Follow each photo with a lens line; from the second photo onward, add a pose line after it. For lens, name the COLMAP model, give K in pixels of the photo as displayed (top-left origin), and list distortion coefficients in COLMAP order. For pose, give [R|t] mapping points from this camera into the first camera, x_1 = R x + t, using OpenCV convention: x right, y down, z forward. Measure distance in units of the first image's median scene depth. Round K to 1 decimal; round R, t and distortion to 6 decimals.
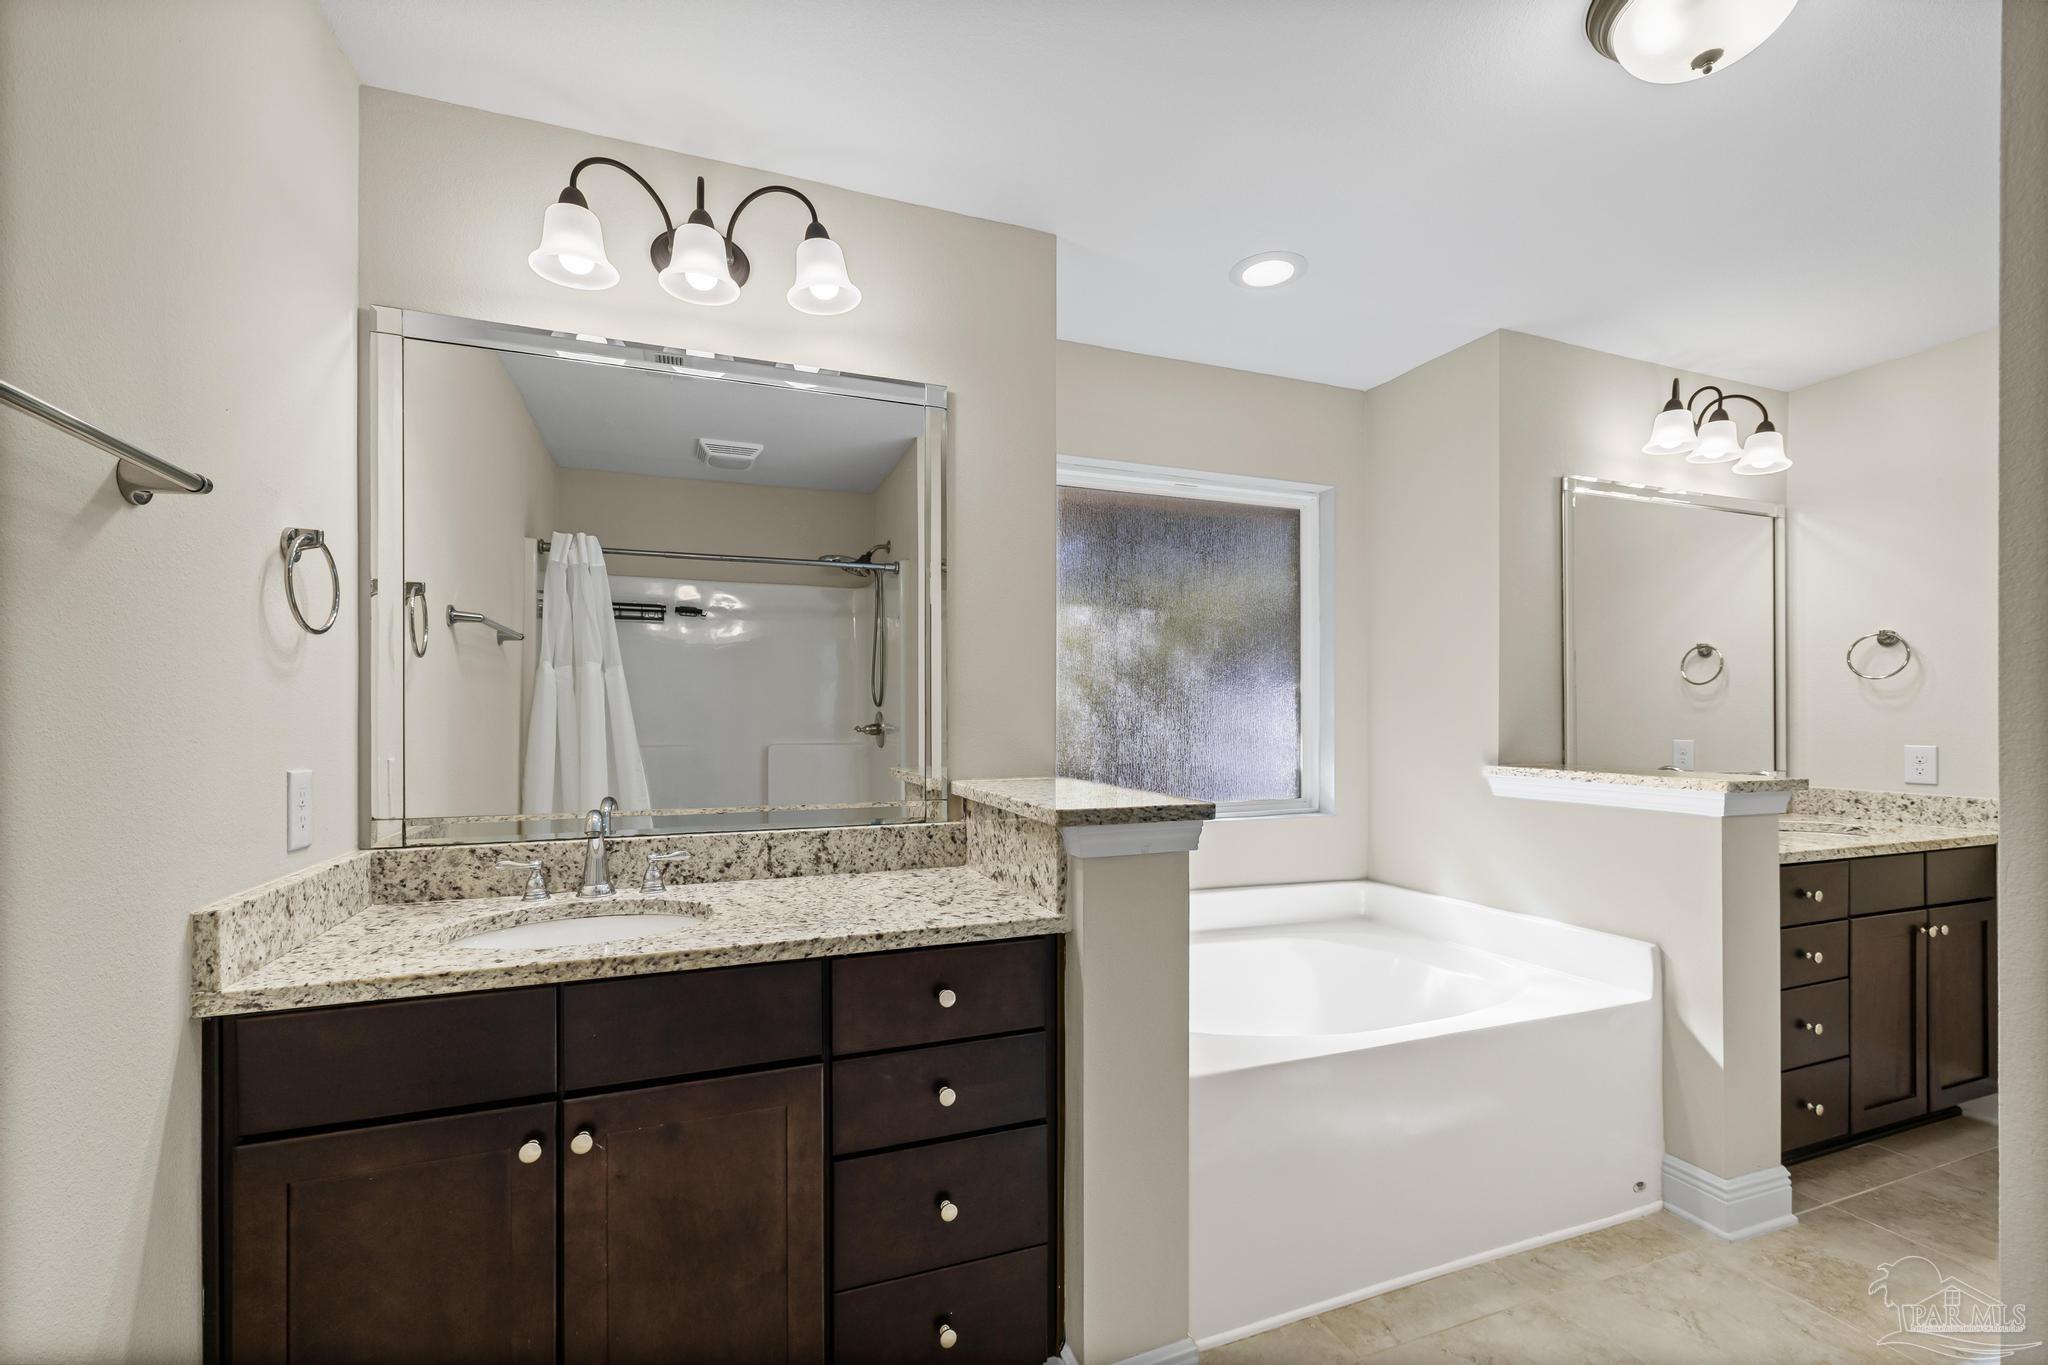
lens RADIAL K [[865.7, 0, 1011.8], [0, 865.7, 720.2], [0, 0, 1]] dist [-0.002880, -0.000041]
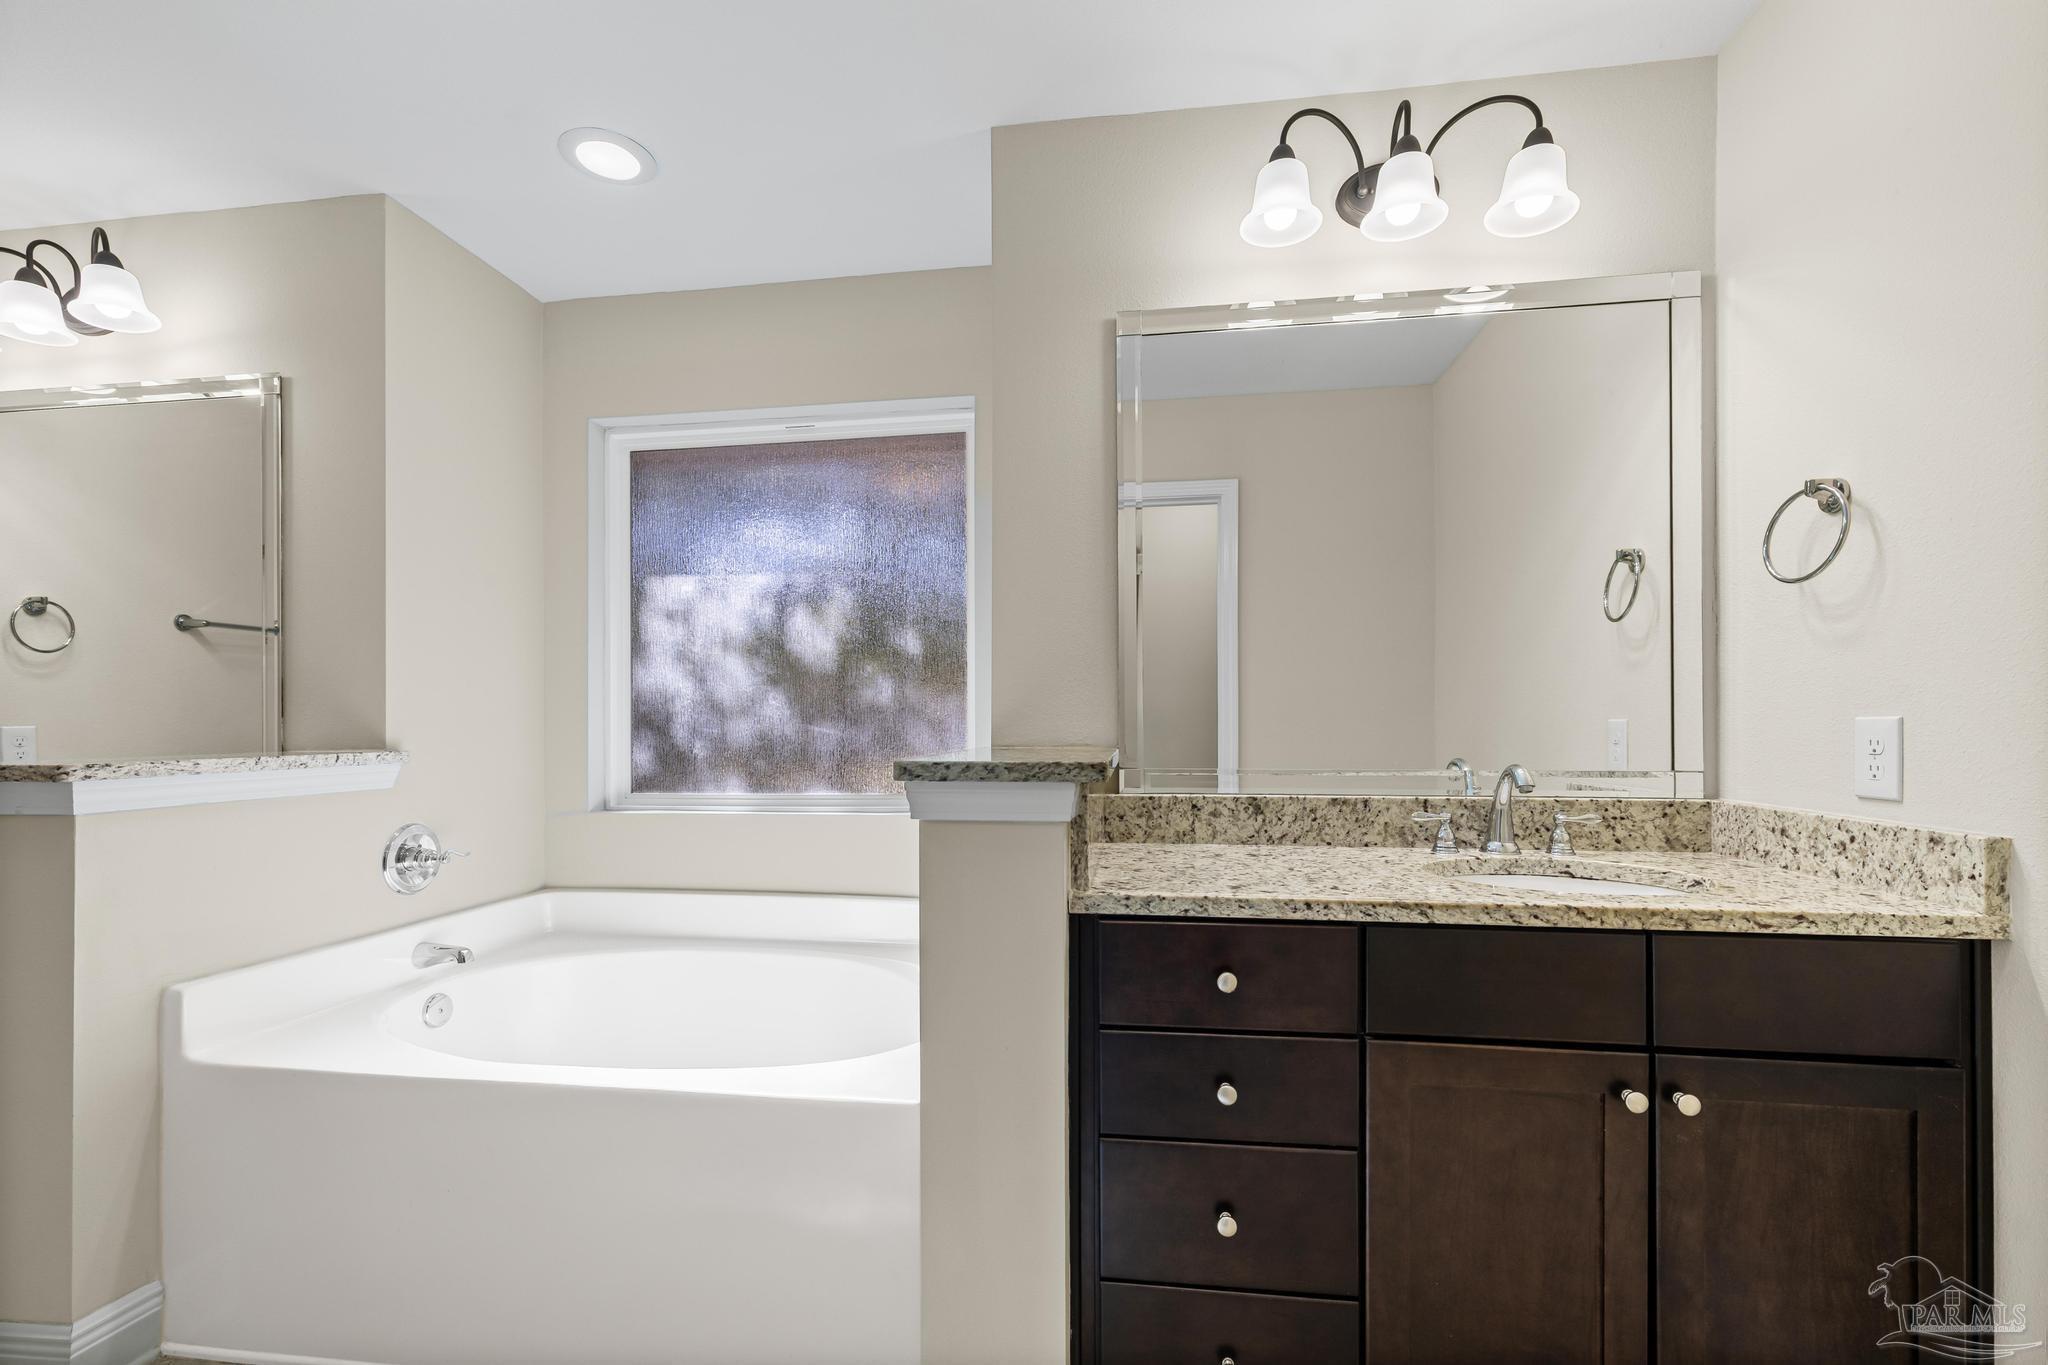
lens RADIAL K [[865.7, 0, 1019.0], [0, 865.7, 729.9], [0, 0, 1]] dist [-0.002880, -0.000041]
pose [[0.880077, -0.003455, -0.474819, 0.865830], [0.004155, 0.999991, 0.000425, 0.034469], [0.474813, -0.002346, 0.880083, 0.370384]]
